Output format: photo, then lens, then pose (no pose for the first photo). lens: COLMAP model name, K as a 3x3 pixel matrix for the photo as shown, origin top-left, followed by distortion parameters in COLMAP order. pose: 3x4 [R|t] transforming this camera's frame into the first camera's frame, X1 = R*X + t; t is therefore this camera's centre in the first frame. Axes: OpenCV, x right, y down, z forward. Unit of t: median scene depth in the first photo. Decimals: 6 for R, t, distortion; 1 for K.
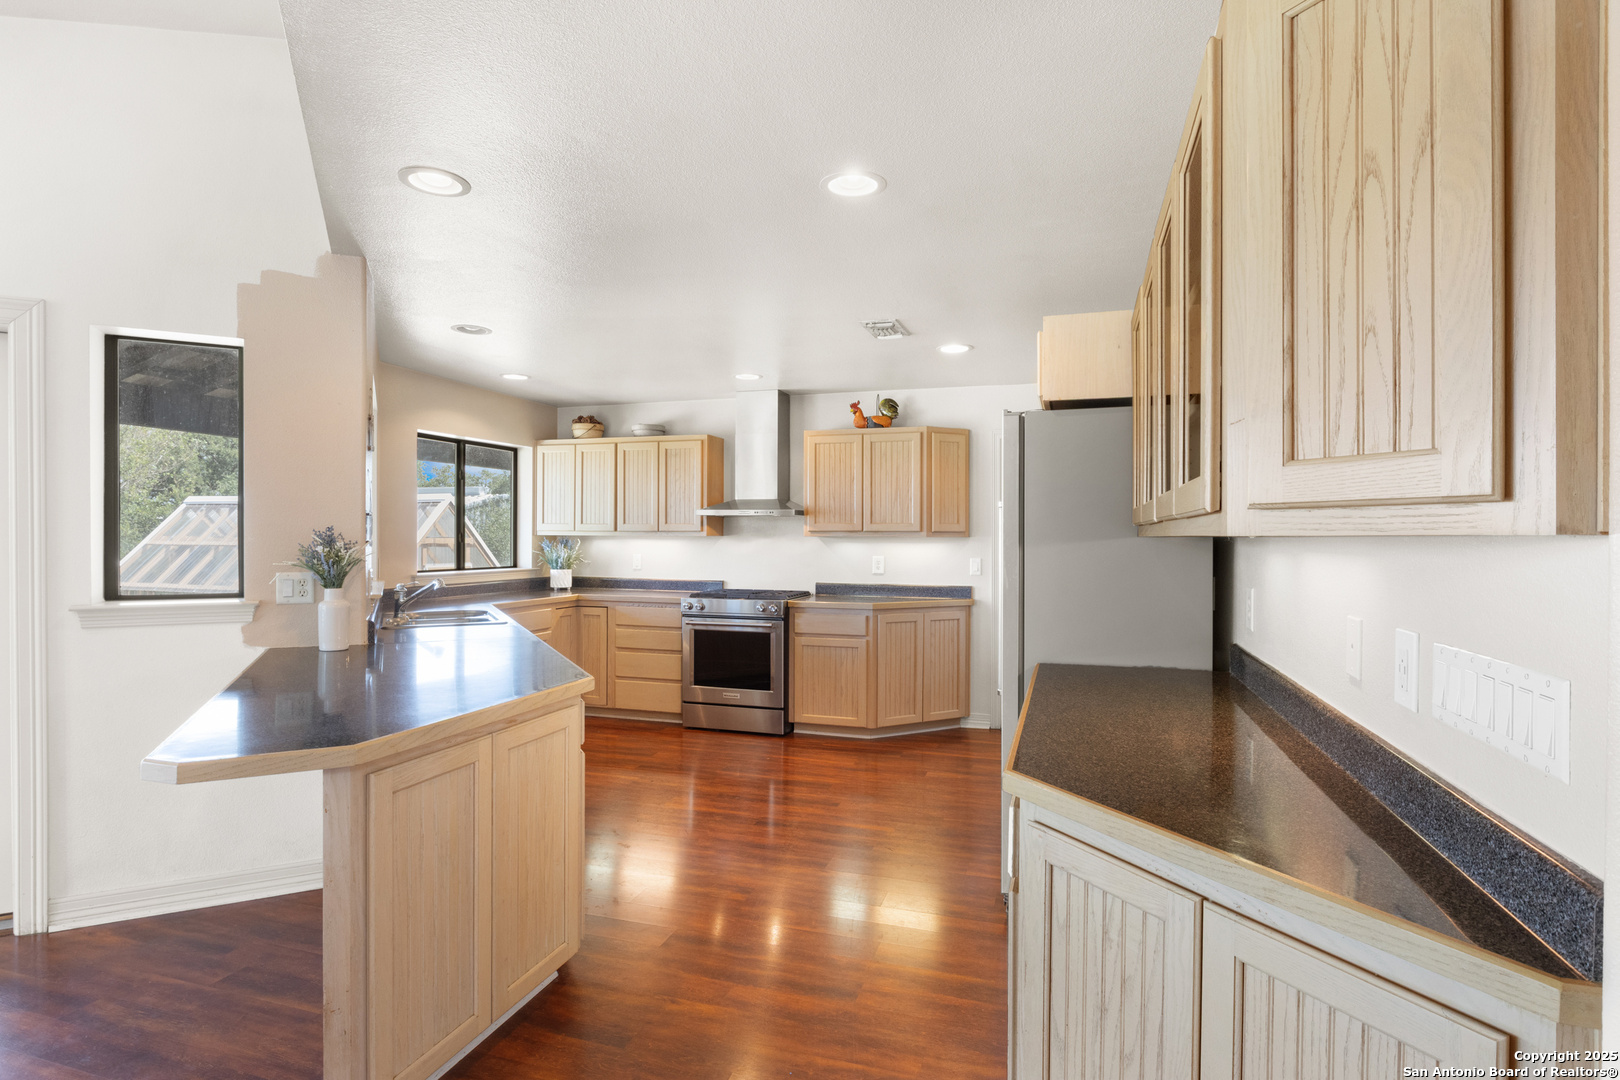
lens RADIAL K [[815.2, 0, 802.9], [0, 815.2, 538.4], [0, 0, 1]] dist [-0.000993, -0.002134]
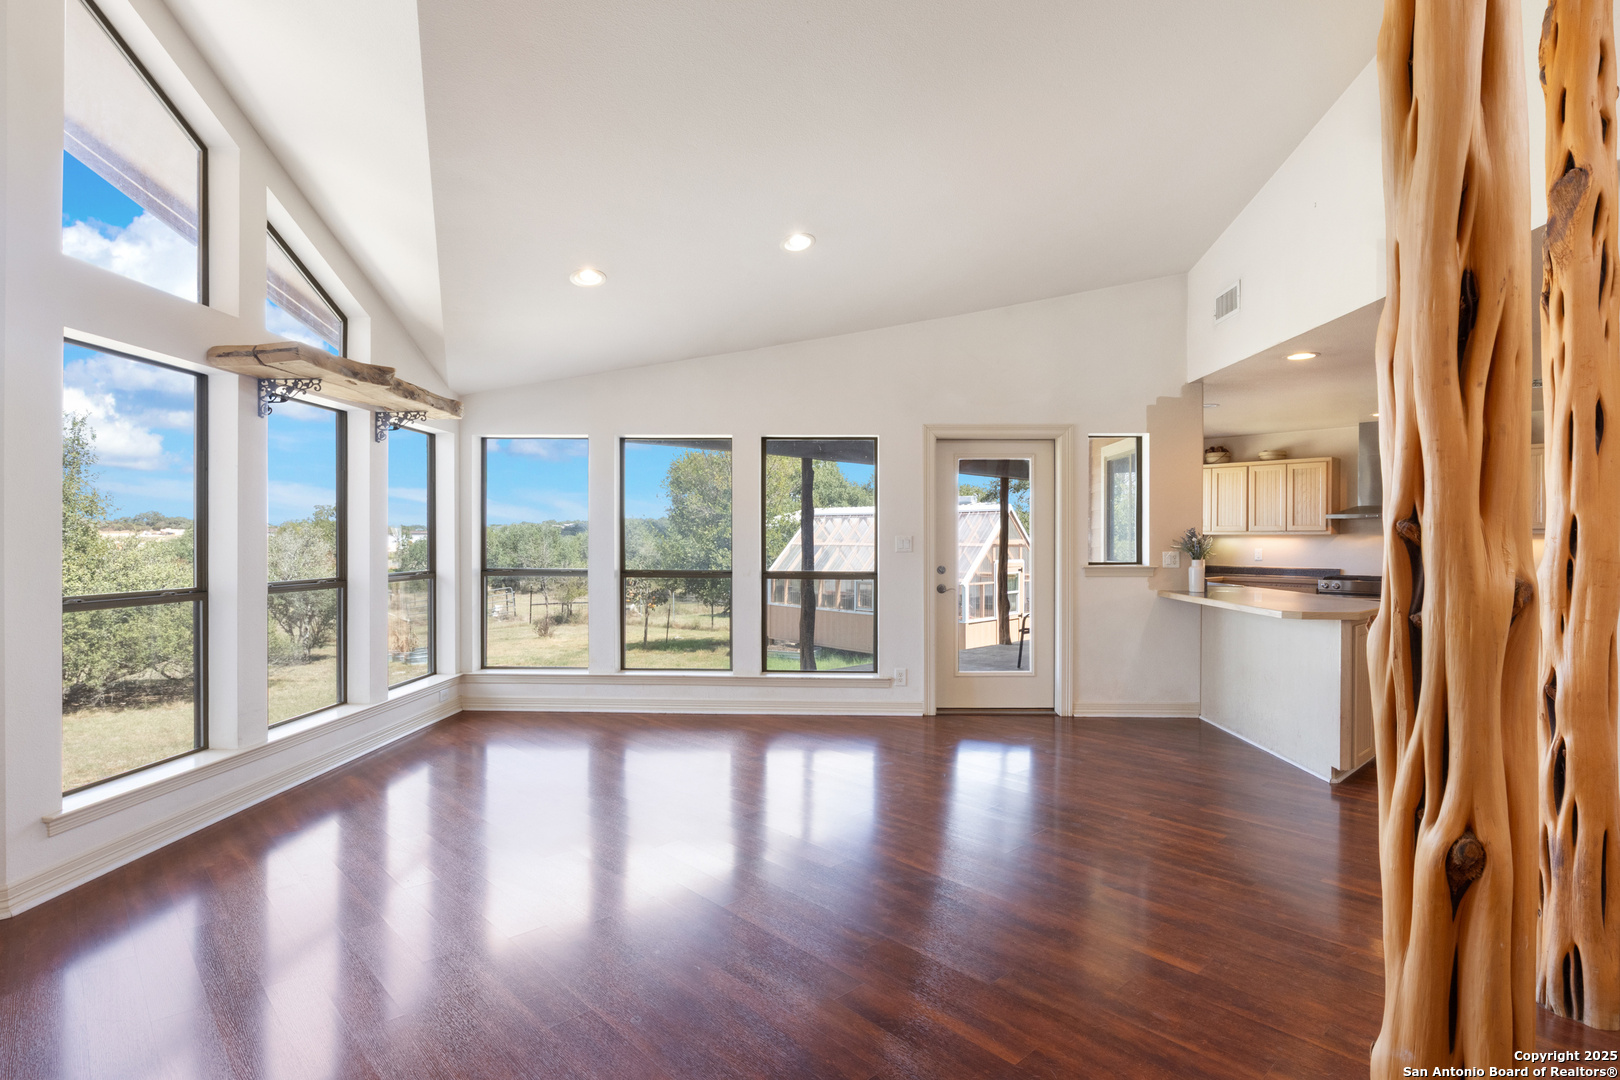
lens RADIAL K [[815.2, 0, 821.8], [0, 815.2, 541.0], [0, 0, 1]] dist [-0.000993, -0.002134]
pose [[0.881325, -0.000980, -0.472509, -0.222542], [0.000064, 0.999998, -0.001954, 0.010175], [0.472510, 0.001692, 0.881324, -0.548751]]
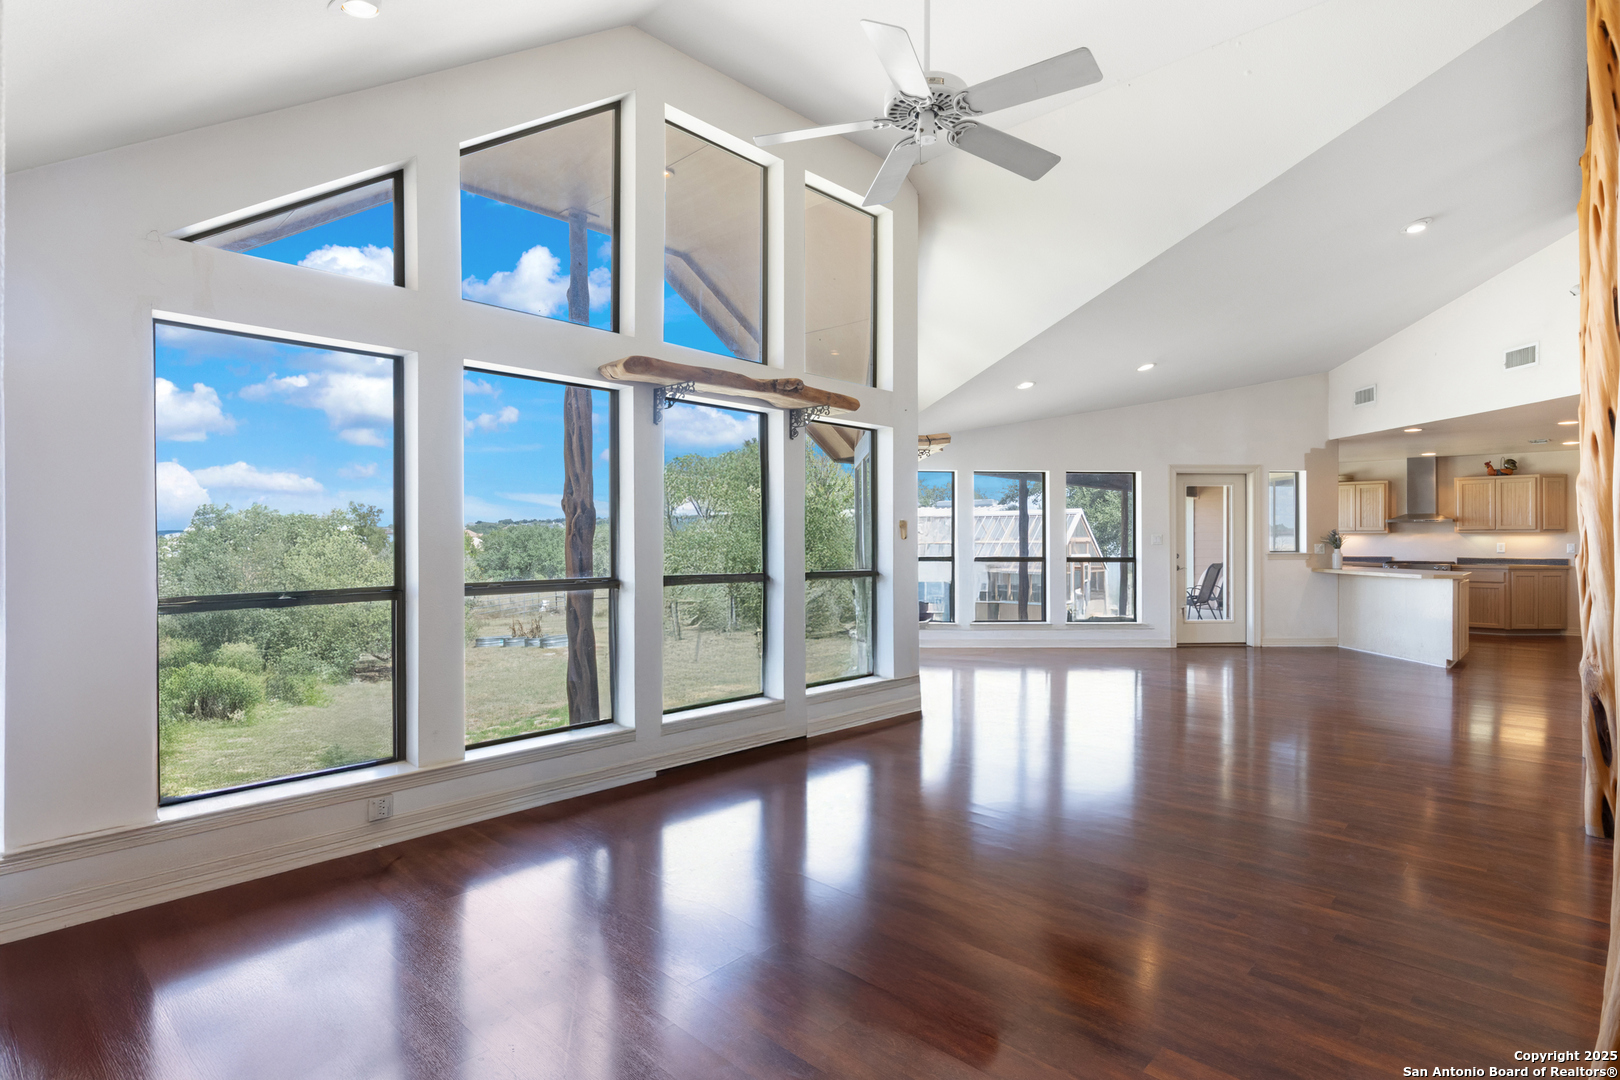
lens RADIAL K [[815.2, 0, 814.9], [0, 815.2, 532.8], [0, 0, 1]] dist [-0.000993, -0.002134]
pose [[0.904233, -0.007787, -0.426968, -0.523768], [0.003799, 0.999941, -0.010190, 0.011693], [0.427022, 0.007592, 0.904209, -1.329288]]
